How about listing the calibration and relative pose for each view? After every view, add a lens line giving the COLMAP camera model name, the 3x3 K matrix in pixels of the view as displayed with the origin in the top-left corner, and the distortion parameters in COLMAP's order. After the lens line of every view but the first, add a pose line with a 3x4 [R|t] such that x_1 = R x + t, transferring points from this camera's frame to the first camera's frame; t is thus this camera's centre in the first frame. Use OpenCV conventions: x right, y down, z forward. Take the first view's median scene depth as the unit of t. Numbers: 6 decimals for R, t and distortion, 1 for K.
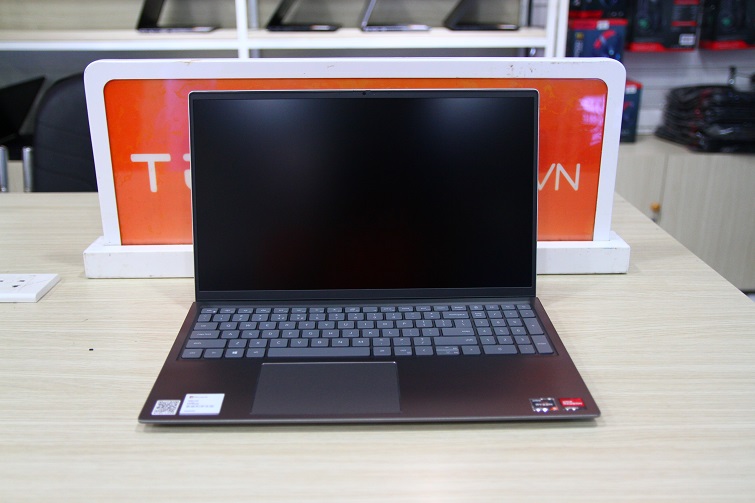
lens RADIAL K [[735.6, 0, 377.5], [0, 735.6, 251.5], [0, 0, 1]] dist [-0.091784, 0.117715]
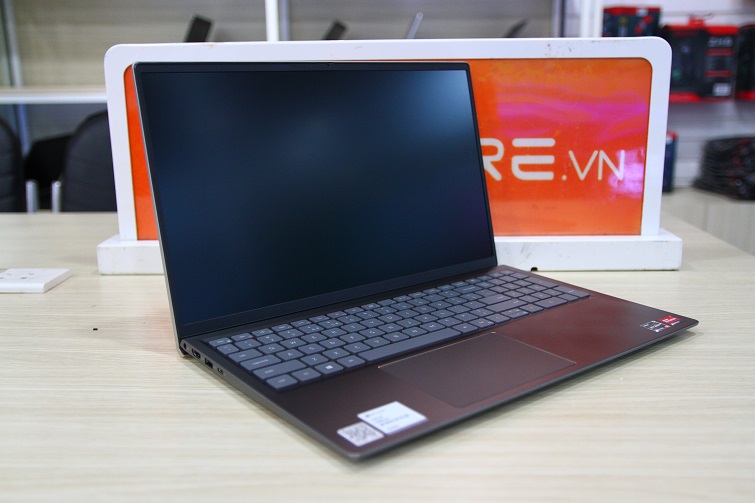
lens RADIAL K [[735.6, 0, 377.5], [0, 735.6, 251.5], [0, 0, 1]] dist [-0.091784, 0.117715]
pose [[0.999059, -0.001542, -0.043340, 0.001833], [-0.002889, 0.994782, -0.101982, 0.102348], [0.043271, 0.102011, 0.993842, 0.072493]]
